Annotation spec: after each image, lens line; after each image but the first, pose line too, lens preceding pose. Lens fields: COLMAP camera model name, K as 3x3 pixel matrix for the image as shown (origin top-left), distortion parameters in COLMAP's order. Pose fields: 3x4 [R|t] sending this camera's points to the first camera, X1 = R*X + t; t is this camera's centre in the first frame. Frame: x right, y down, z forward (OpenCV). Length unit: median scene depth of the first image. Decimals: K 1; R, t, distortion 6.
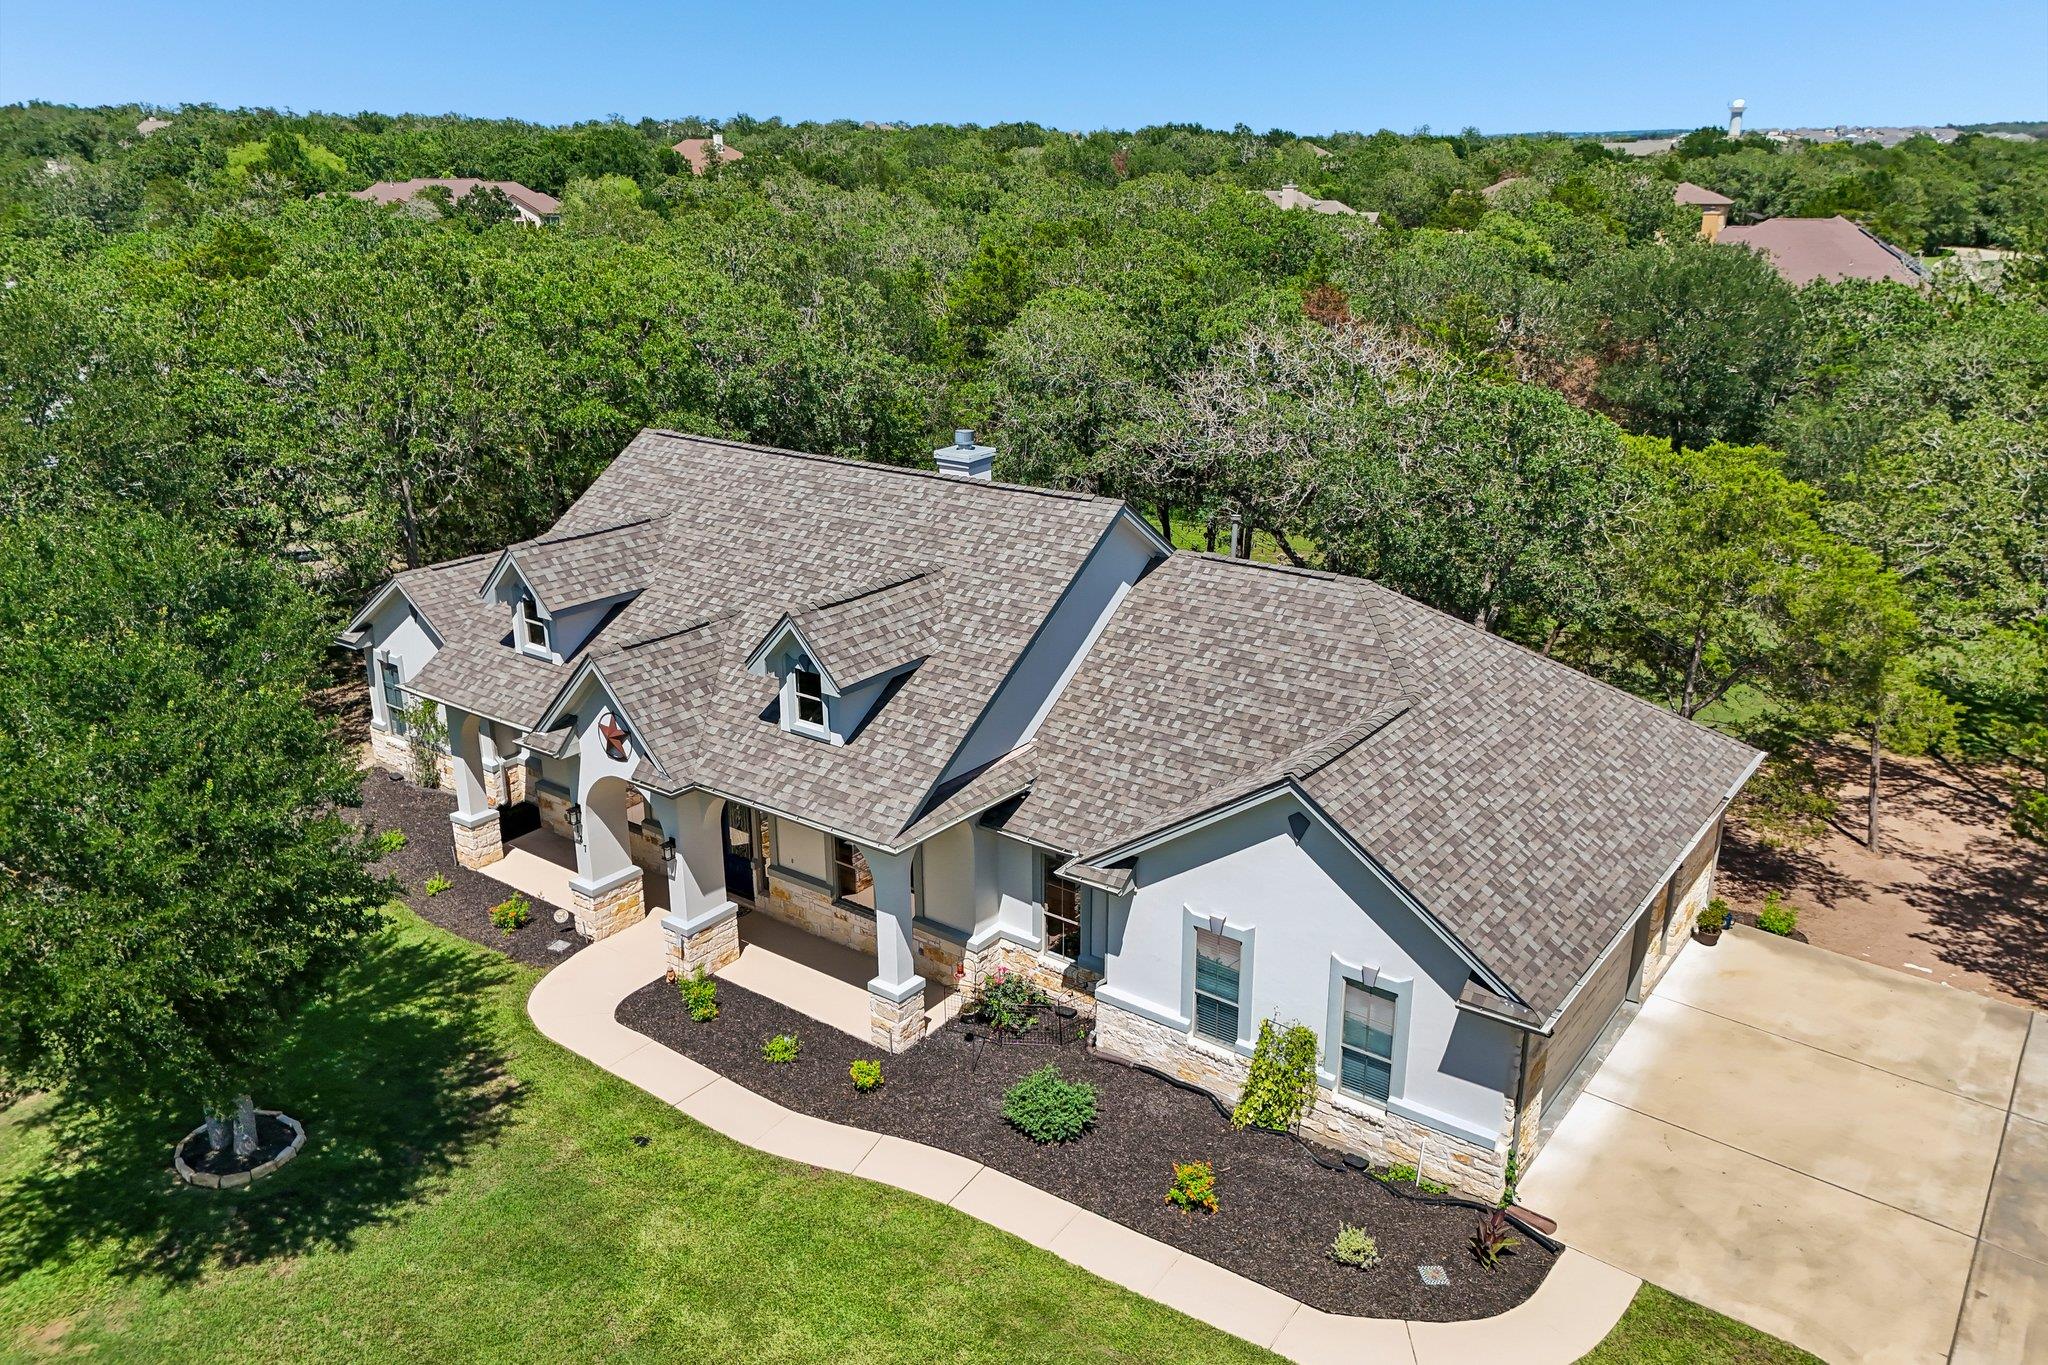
lens RADIAL K [[1488.7, 0, 1024.0], [0, 1488.7, 682.5], [0, 0, 1]] dist [0.067333, -0.081685]
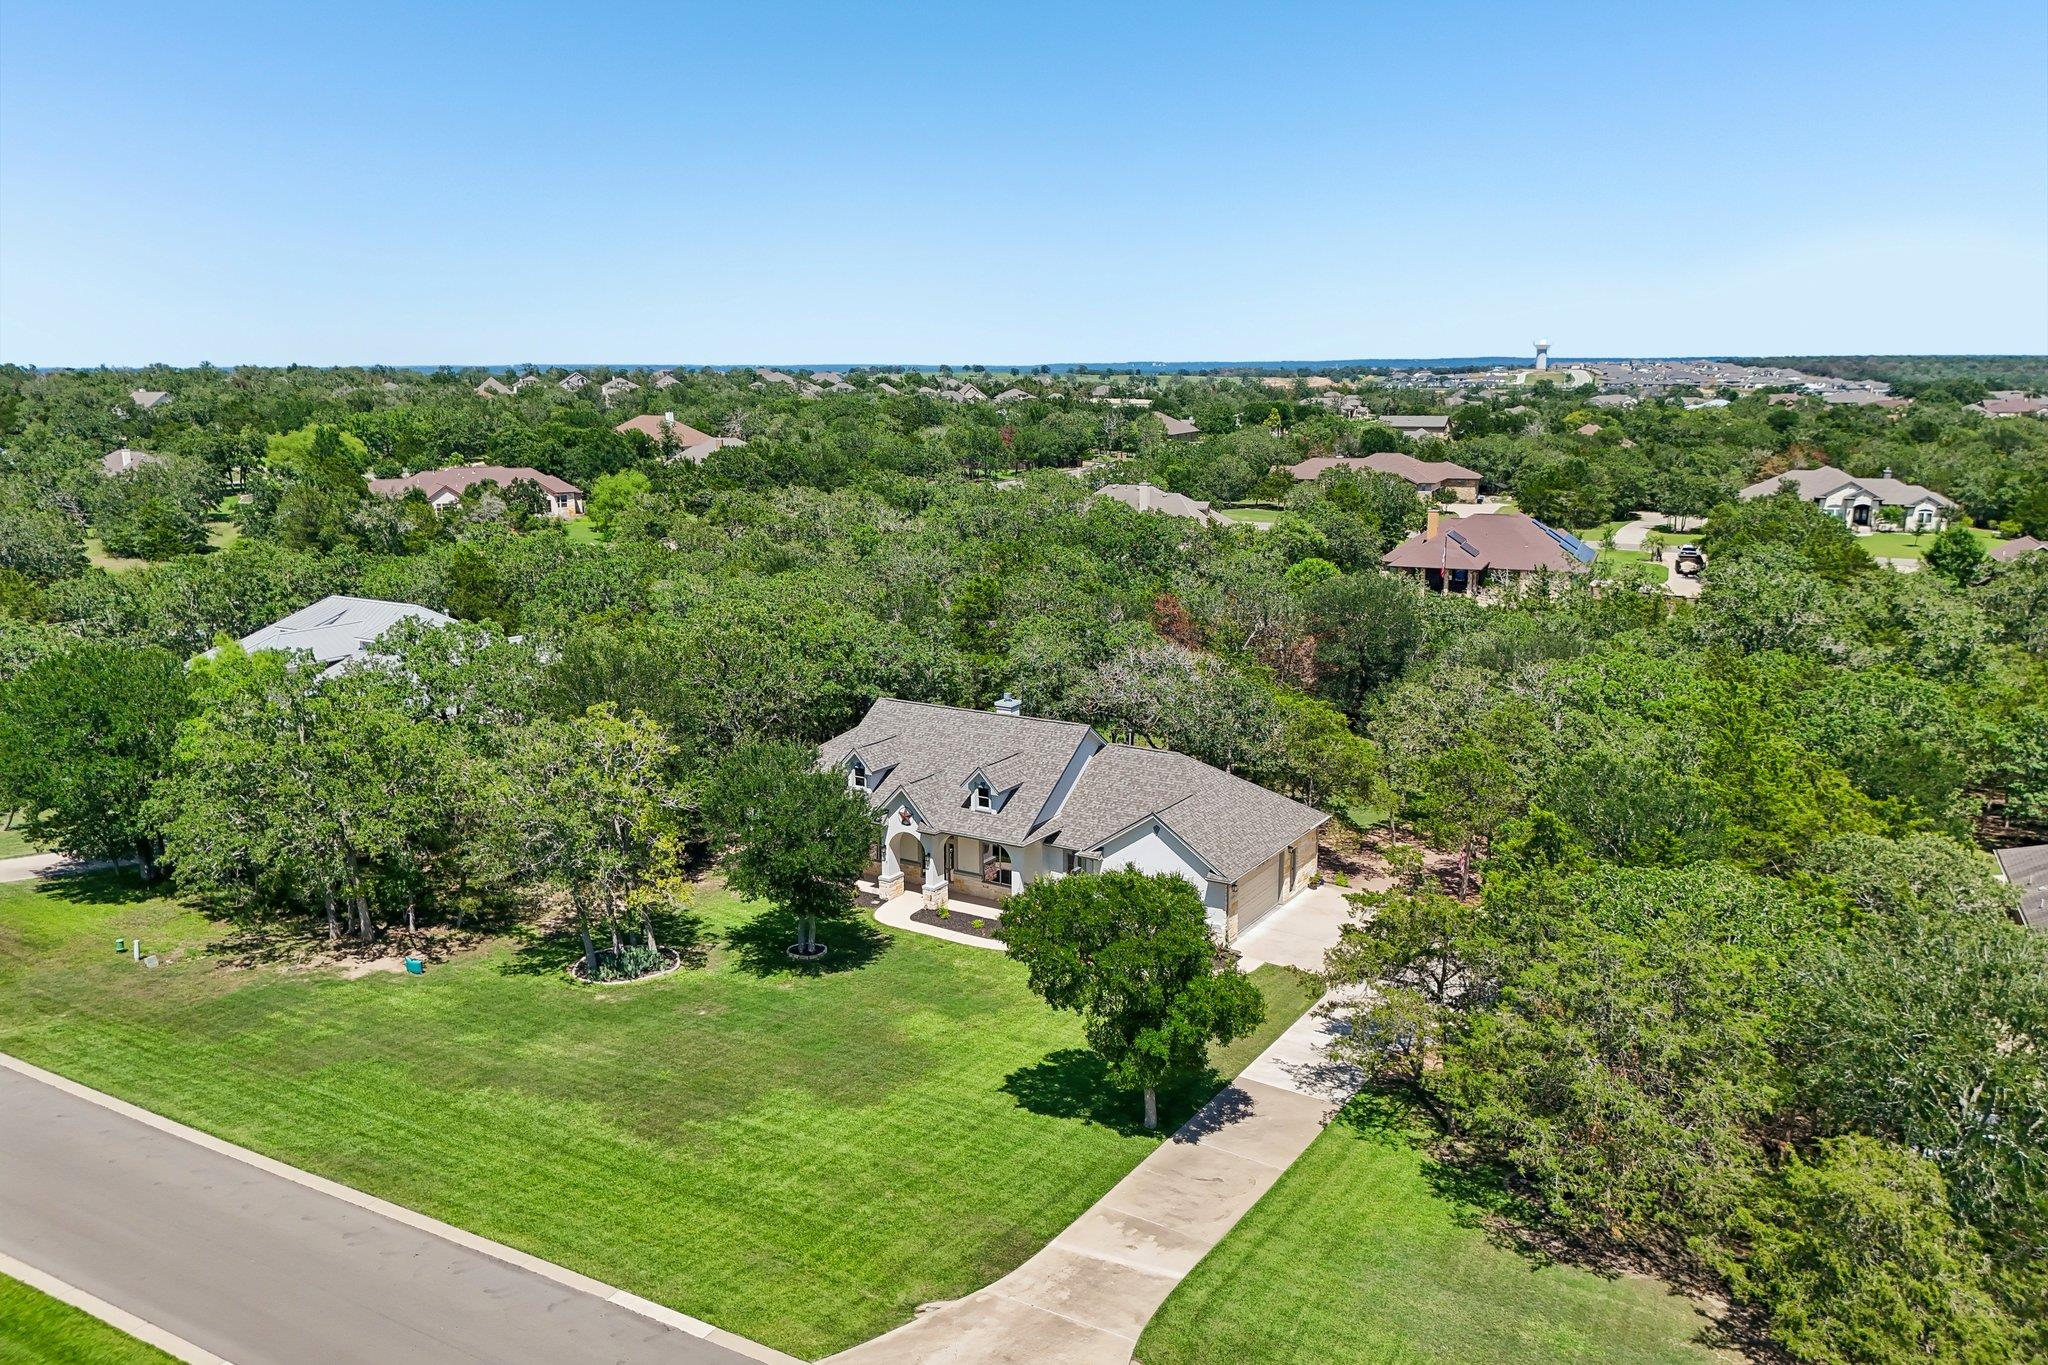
lens RADIAL K [[1488.7, 0, 1024.0], [0, 1488.7, 682.5], [0, 0, 1]] dist [0.067333, -0.081685]
pose [[0.996176, -0.015935, 0.085904, -0.278905], [0.027525, 0.990398, -0.135476, 0.162088], [-0.082920, 0.137323, 0.987049, -1.647792]]
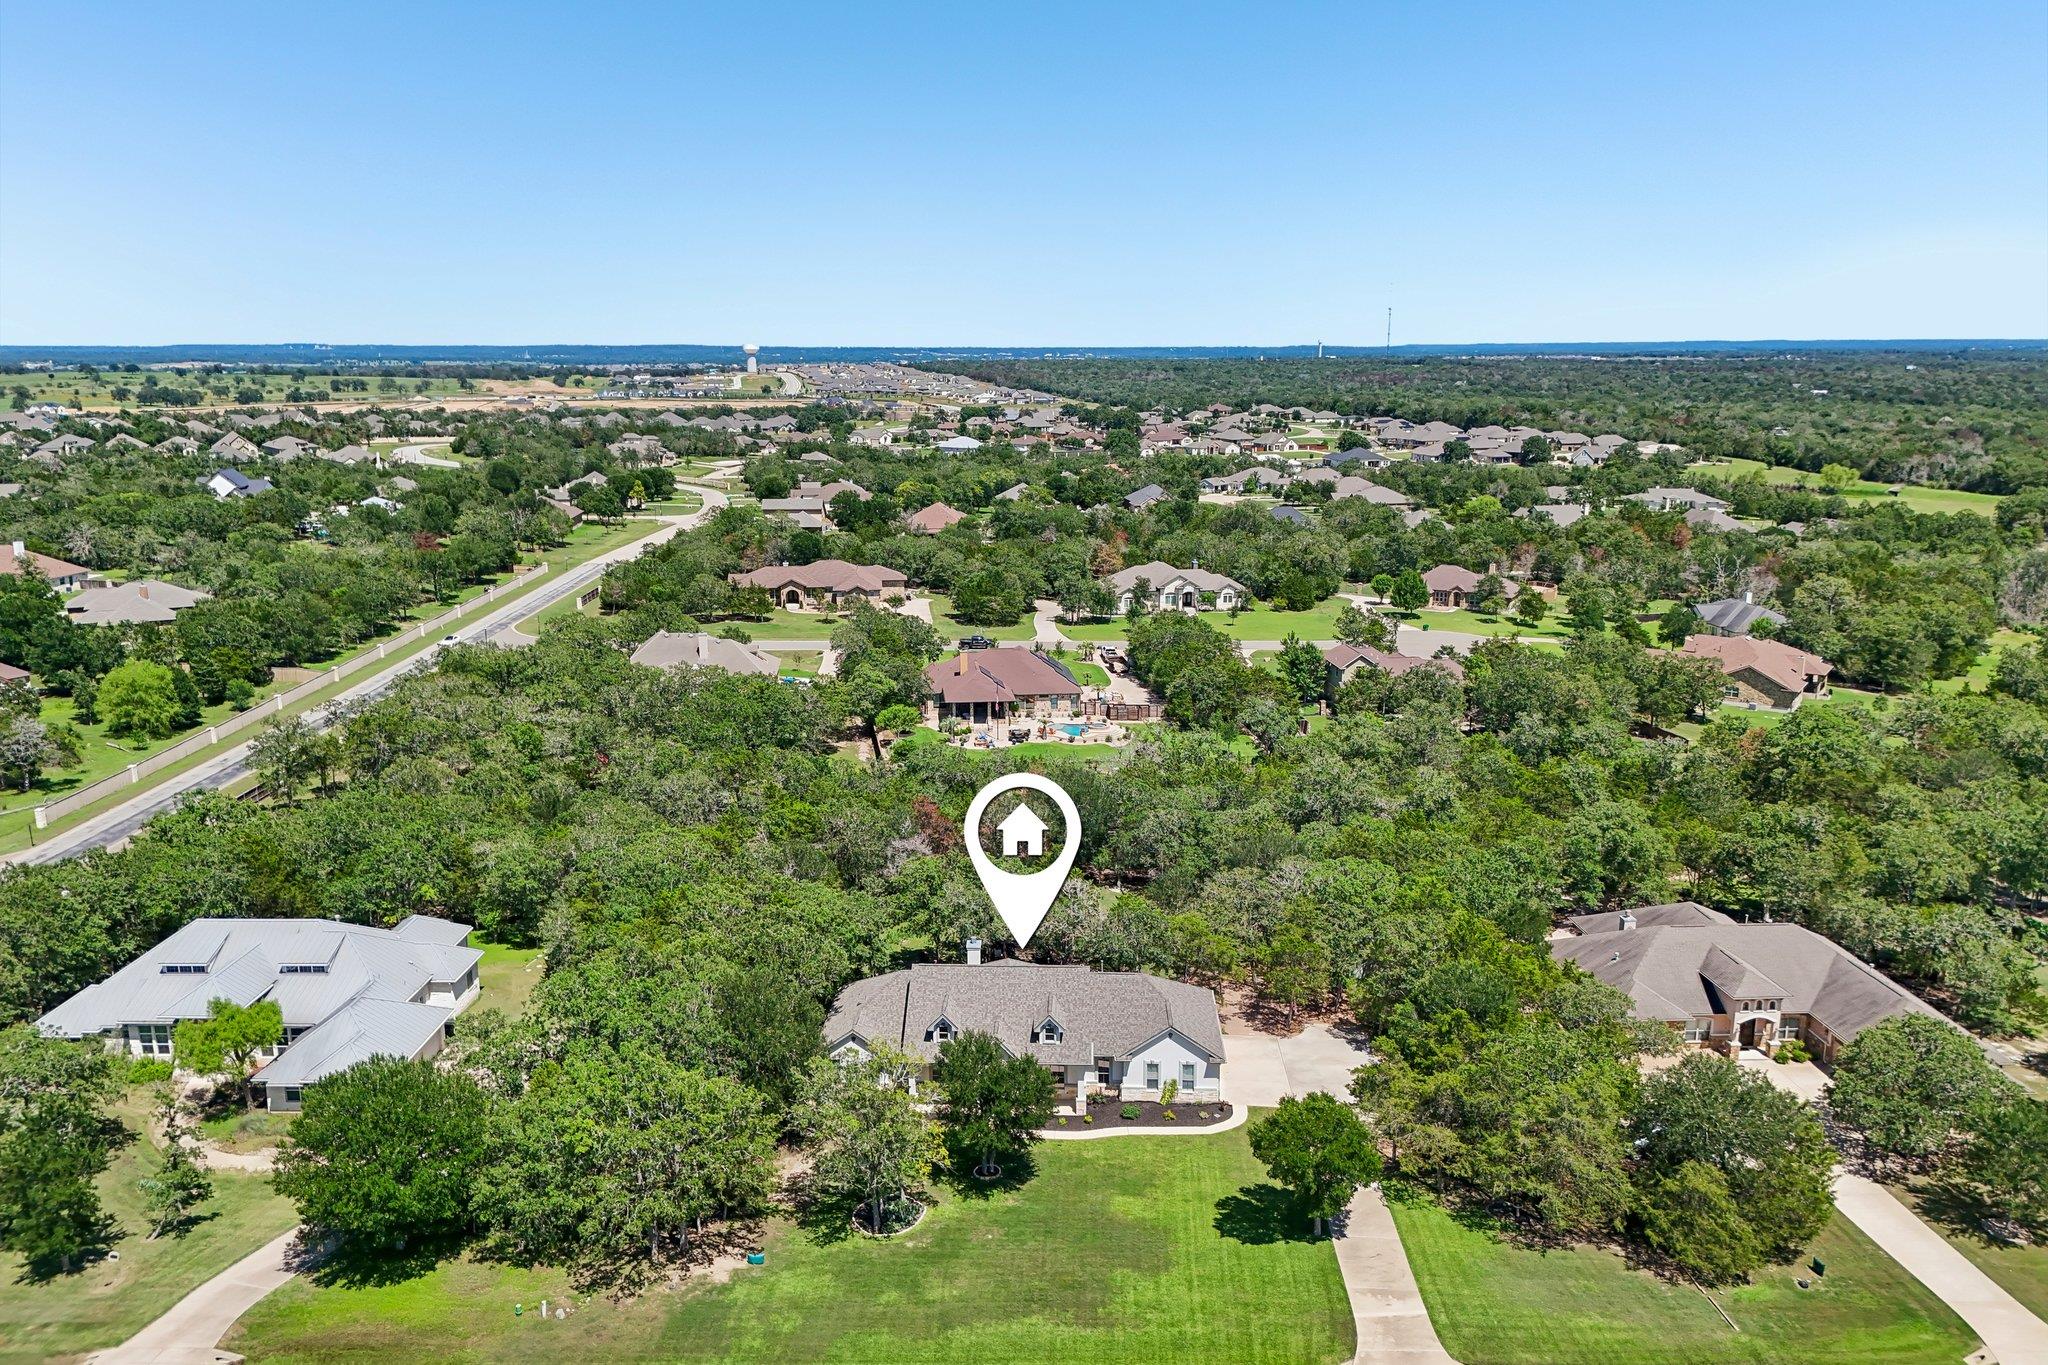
lens RADIAL K [[1488.7, 0, 1024.0], [0, 1488.7, 682.5], [0, 0, 1]] dist [0.067333, -0.081685]
pose [[0.823327, -0.113811, 0.556039, -2.182470], [0.184805, 0.980057, -0.073042, -0.597898], [-0.536637, 0.162897, 0.827940, -2.319162]]
